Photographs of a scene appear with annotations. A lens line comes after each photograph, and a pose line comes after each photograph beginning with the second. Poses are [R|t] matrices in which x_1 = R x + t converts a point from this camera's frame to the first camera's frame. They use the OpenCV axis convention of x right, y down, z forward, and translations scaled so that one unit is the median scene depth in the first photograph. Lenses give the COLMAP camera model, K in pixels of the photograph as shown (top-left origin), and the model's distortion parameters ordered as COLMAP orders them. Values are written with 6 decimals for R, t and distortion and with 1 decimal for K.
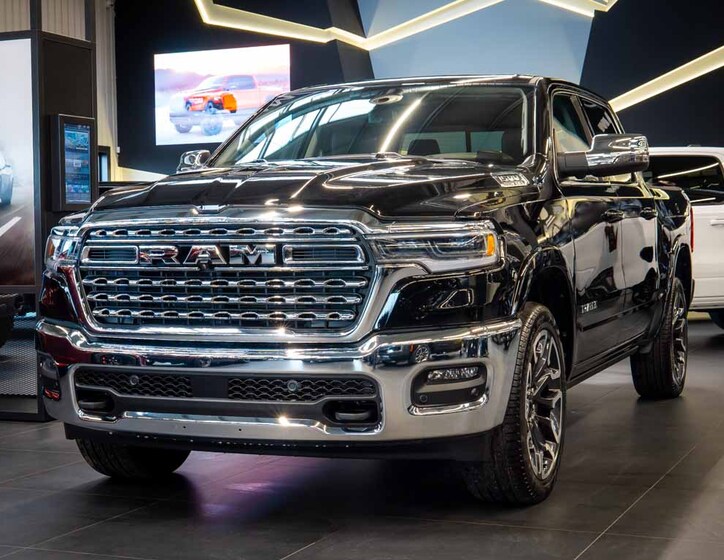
lens RADIAL K [[1253.6, 0, 362.0], [0, 1253.6, 280.0], [0, 0, 1]] dist [0.029718, -0.082670]
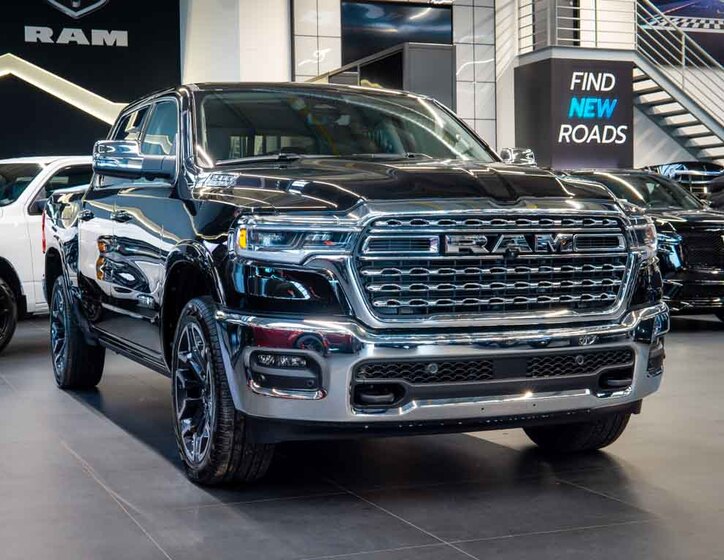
lens RADIAL K [[1253.6, 0, 362.0], [0, 1253.6, 280.0], [0, 0, 1]] dist [0.029718, -0.082670]
pose [[0.713758, -0.024156, 0.699976, -0.954707], [0.022496, 0.999680, 0.011560, -0.004436], [-0.700031, 0.007495, 0.714073, 0.326903]]
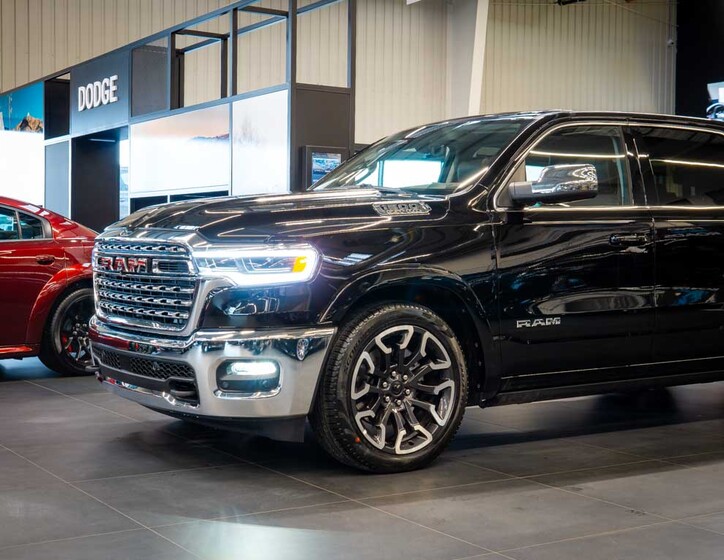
lens RADIAL K [[1253.6, 0, 362.0], [0, 1253.6, 280.0], [0, 0, 1]] dist [0.029718, -0.082670]
pose [[0.808442, 0.044679, -0.586878, 0.868611], [-0.048709, 0.998773, 0.008938, -0.027589], [0.586557, 0.021360, 0.809626, 0.057213]]
